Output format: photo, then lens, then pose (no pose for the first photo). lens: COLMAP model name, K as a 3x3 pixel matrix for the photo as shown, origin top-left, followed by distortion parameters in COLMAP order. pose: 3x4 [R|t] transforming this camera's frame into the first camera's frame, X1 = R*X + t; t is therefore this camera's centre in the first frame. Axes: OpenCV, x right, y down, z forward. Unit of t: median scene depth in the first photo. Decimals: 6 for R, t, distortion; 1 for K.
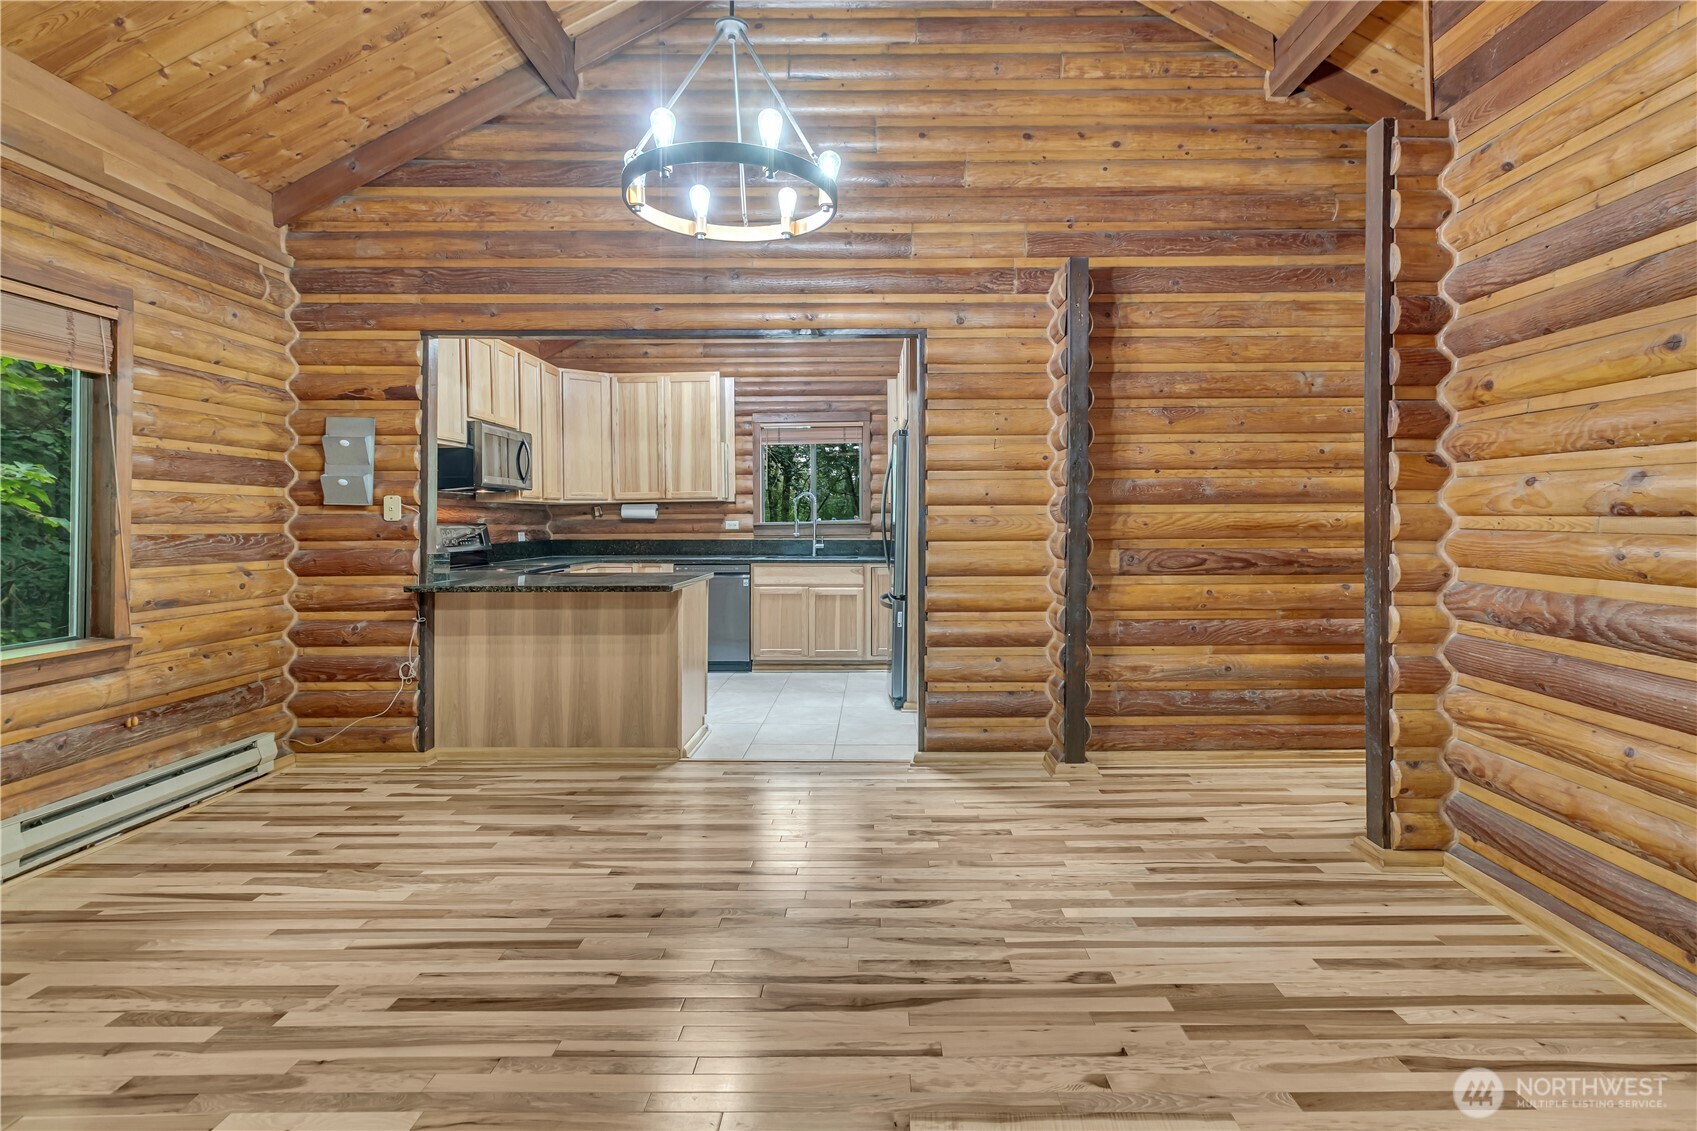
lens RADIAL K [[821.2, 0, 871.7], [0, 821.2, 524.8], [0, 0, 1]] dist [0.000564, -0.000125]
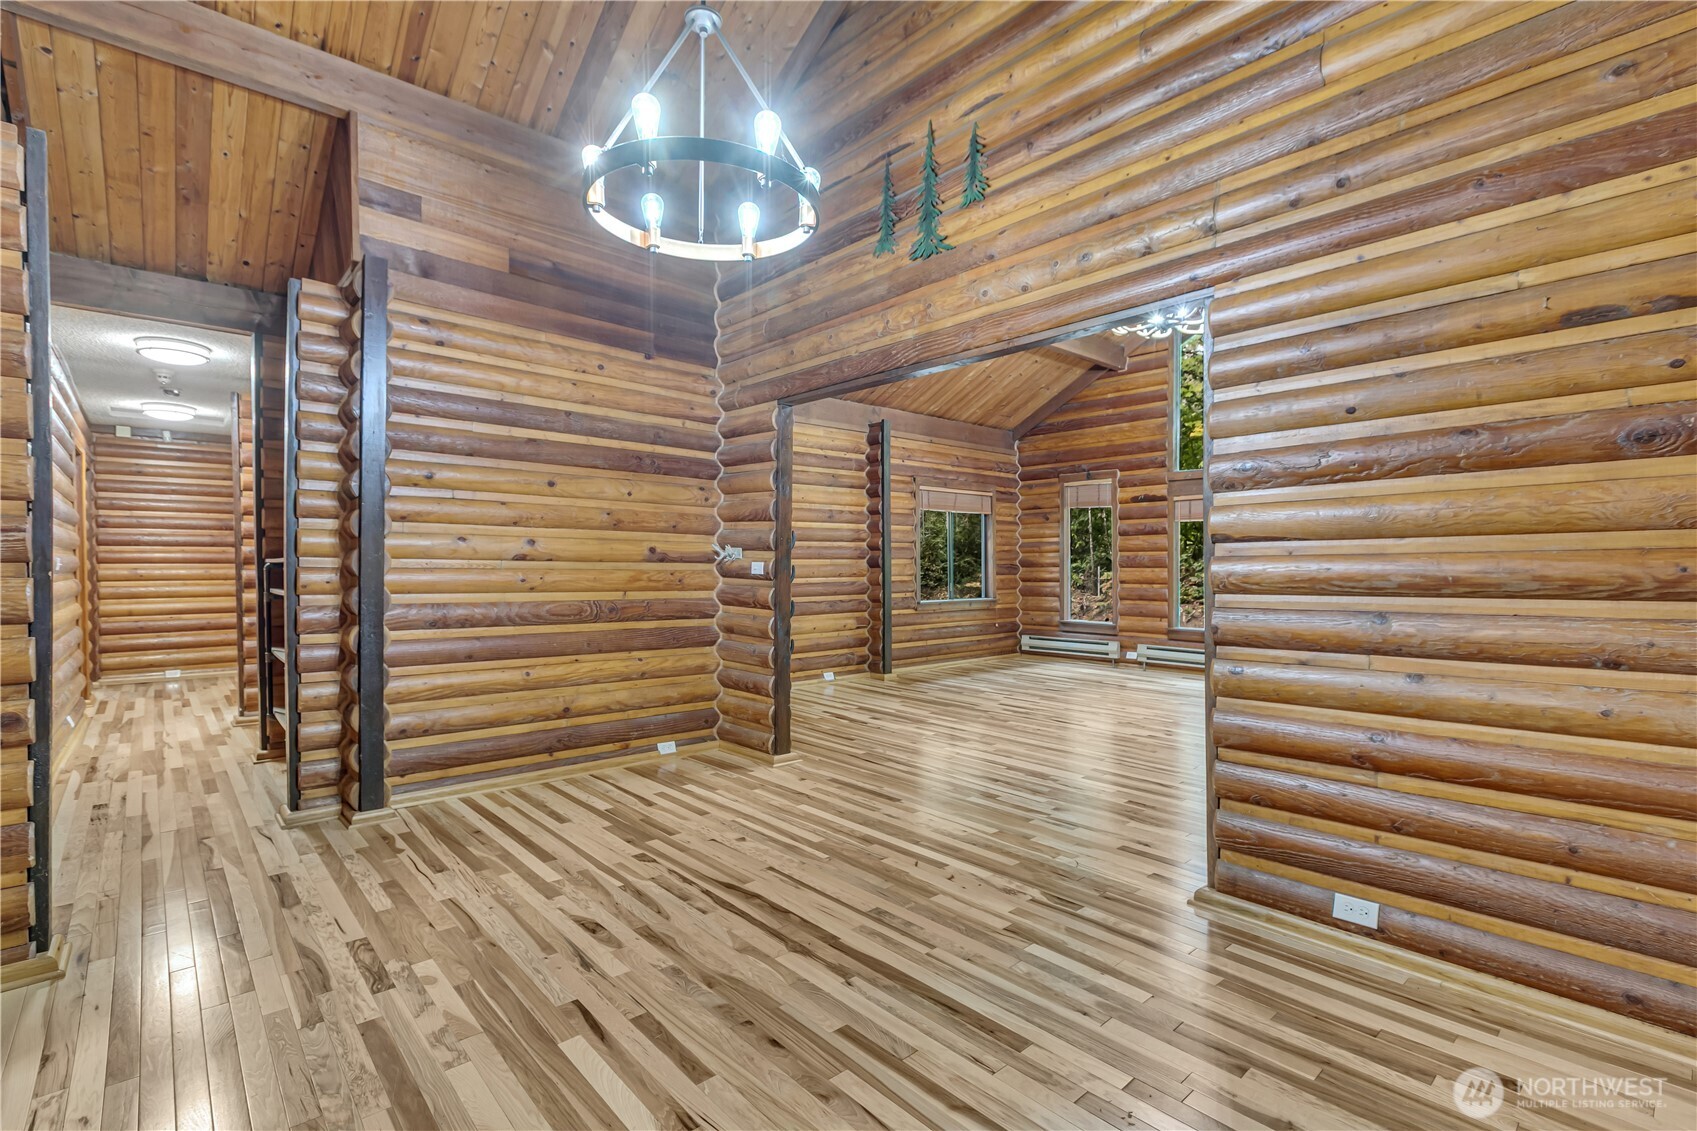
lens RADIAL K [[777.0, 0, 848.6], [0, 777.0, 573.2], [0, 0, 1]] dist [0.001255, -0.001668]
pose [[-0.666301, -0.005193, 0.745665, -0.568709], [0.003493, 0.999943, 0.010085, 0.001970], [-0.745675, 0.009324, -0.666245, 0.890597]]
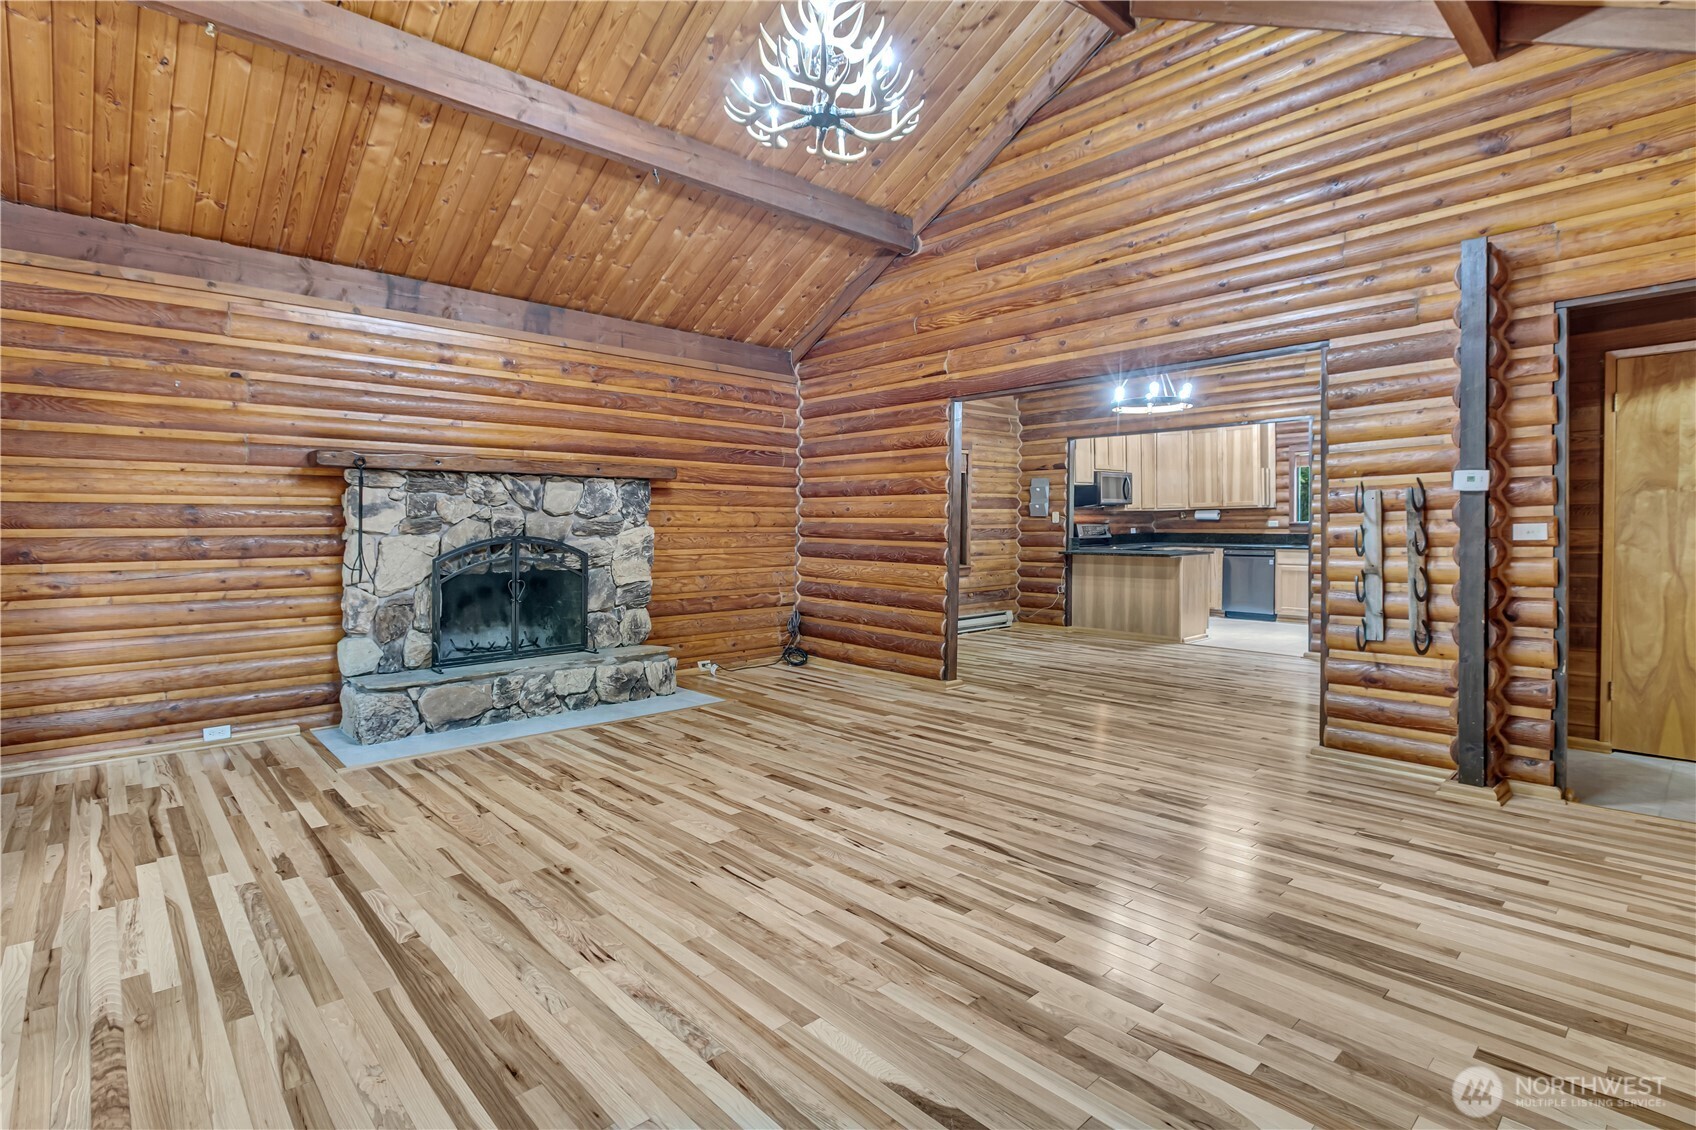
lens RADIAL K [[820.7, 0, 860.1], [0, 820.7, 553.0], [0, 0, 1]] dist [0.000564, -0.000125]
pose [[0.686741, 0.027143, -0.726395, 0.693193], [0.002474, 0.999210, 0.039675, -0.013373], [0.726898, -0.029044, 0.686131, -0.948220]]
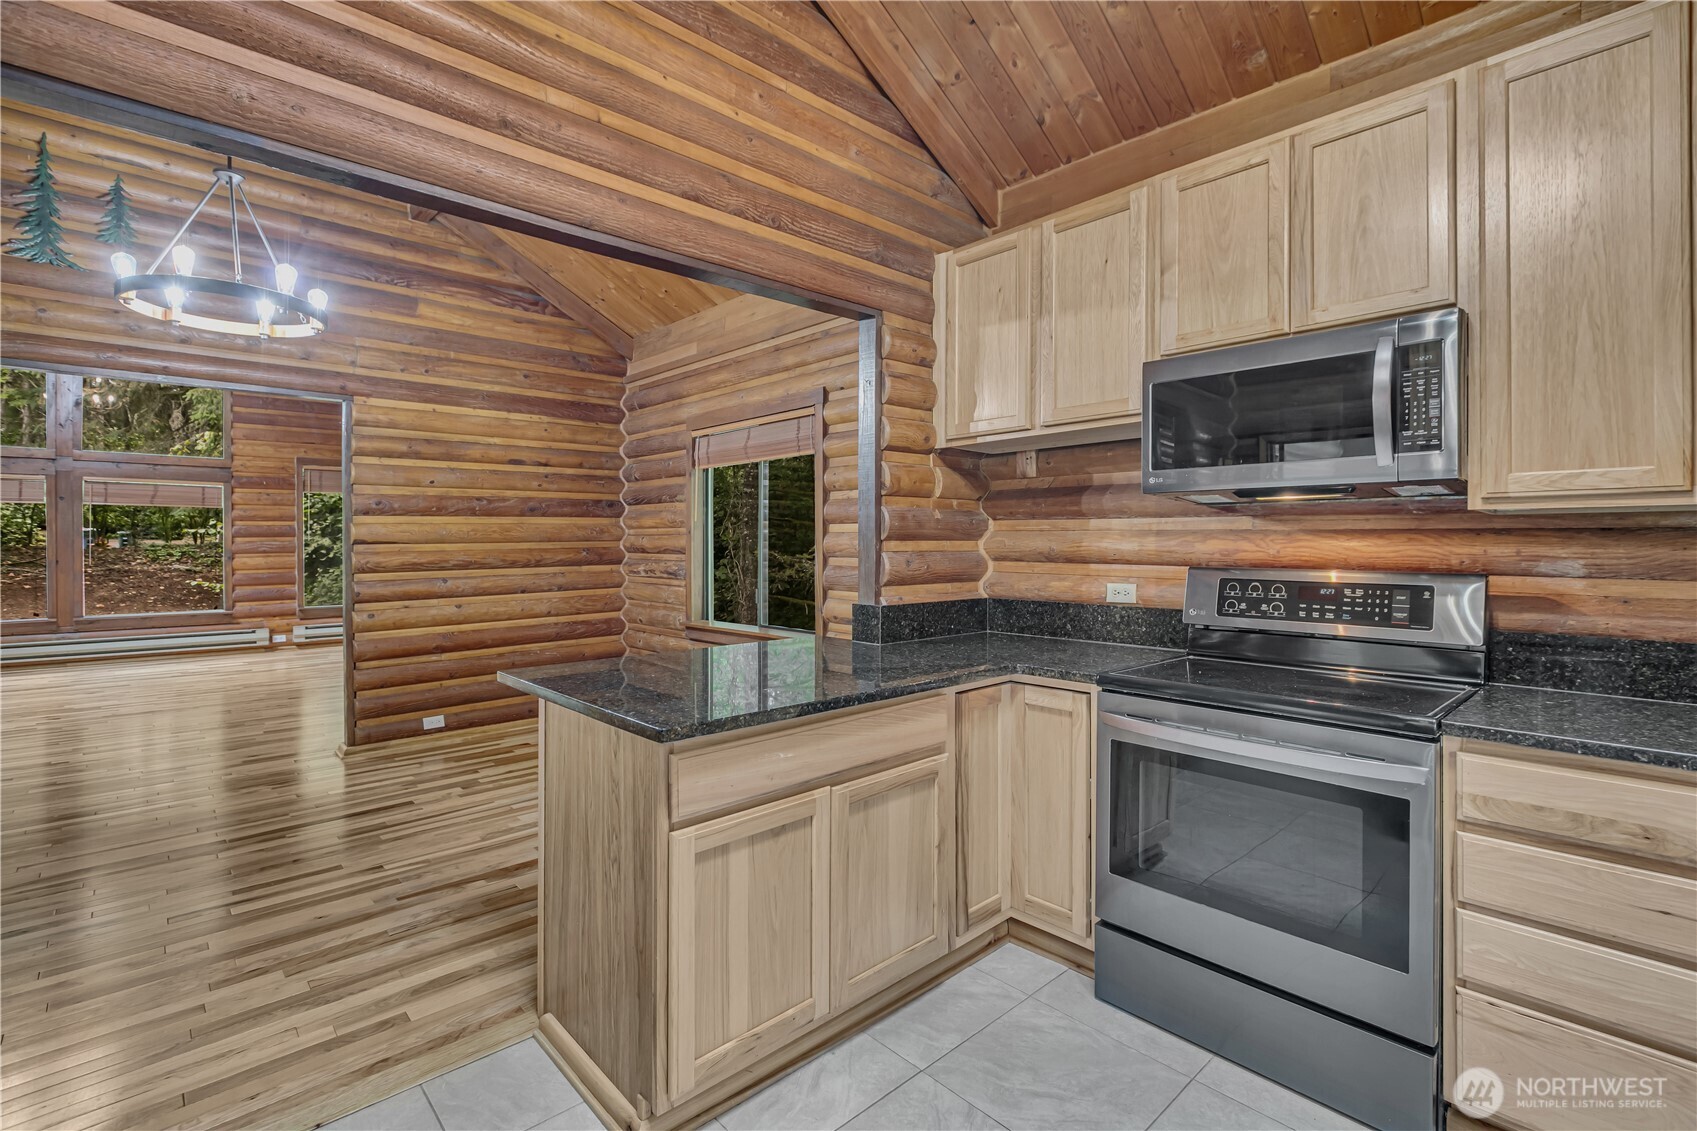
lens RADIAL K [[777.0, 0, 837.2], [0, 777.0, 527.7], [0, 0, 1]] dist [0.001255, -0.001668]
pose [[-0.733378, -0.013394, -0.679689, -0.027542], [-0.003192, 0.999863, -0.016259, -0.023182], [0.679813, -0.009755, -0.733320, 1.534508]]
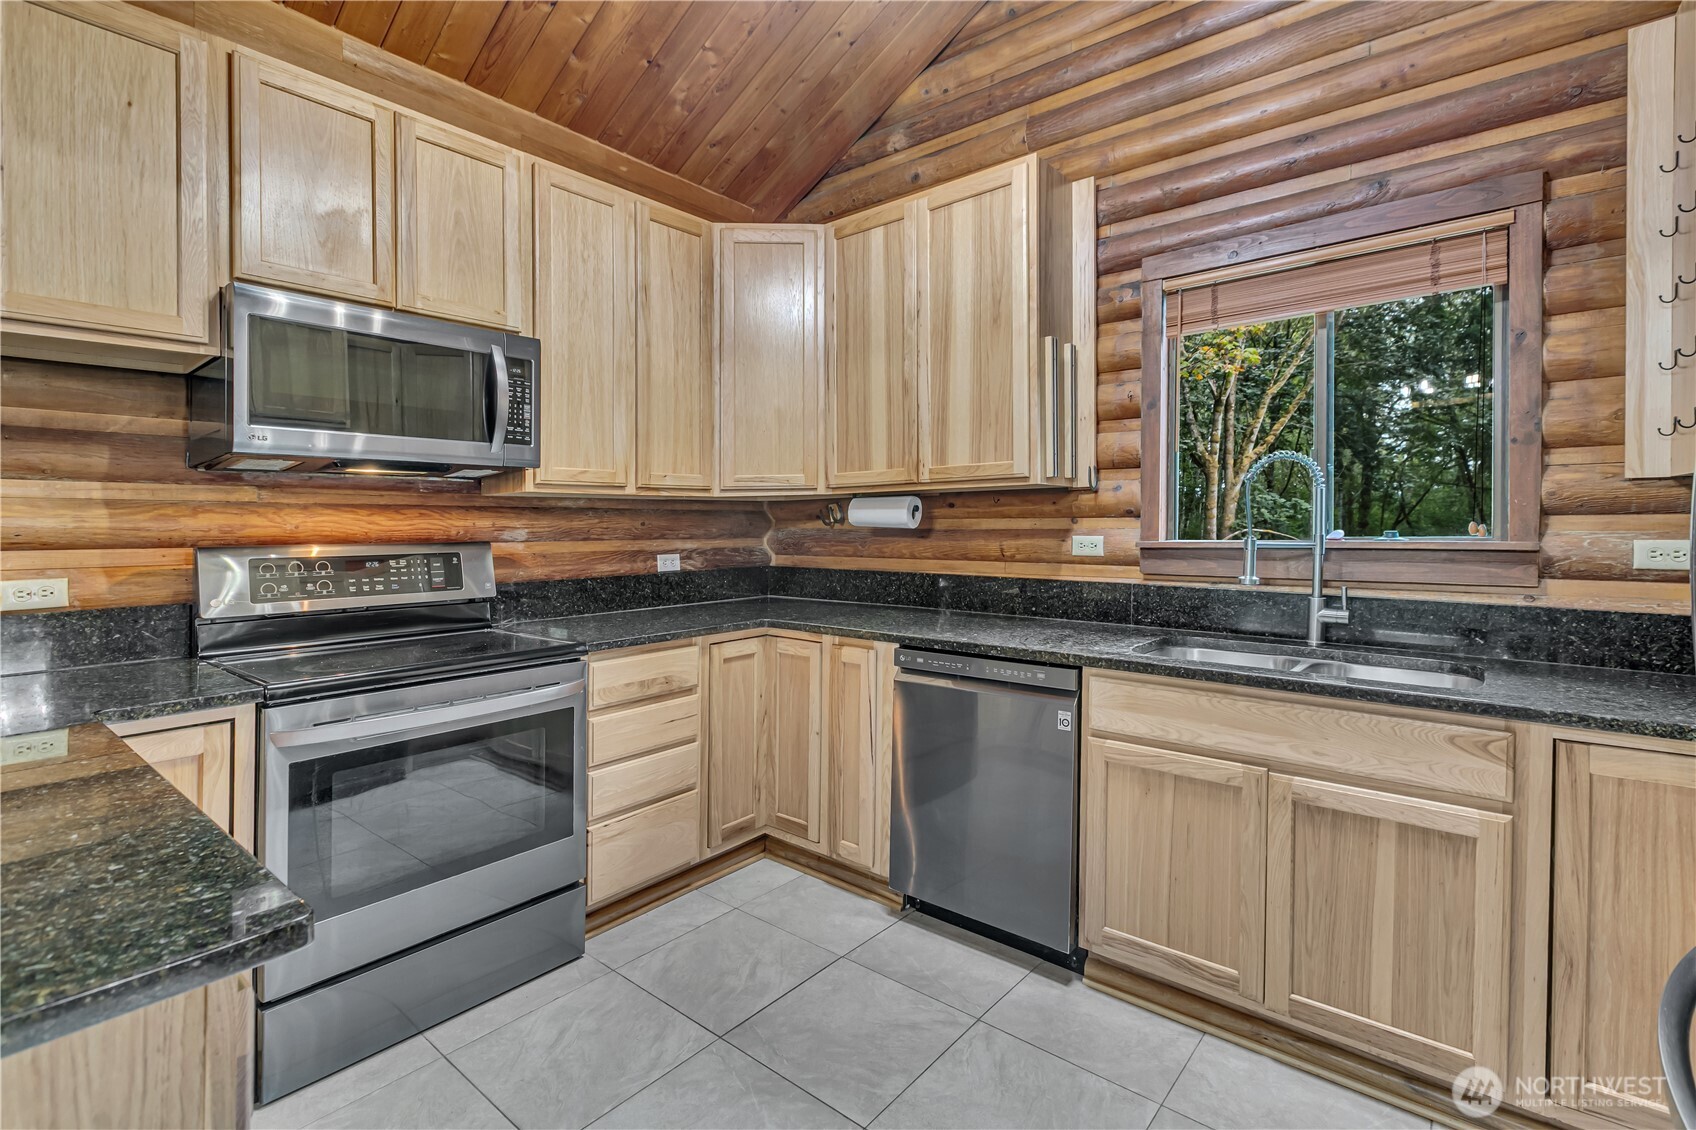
lens RADIAL K [[776.5, 0, 861.4], [0, 776.5, 535.6], [0, 0, 1]] dist [0.001255, -0.001668]
pose [[0.774143, 0.016009, -0.632808, -0.024280], [-0.003730, 0.999778, 0.020730, -0.022134], [0.633000, -0.013688, 0.774031, 1.144046]]
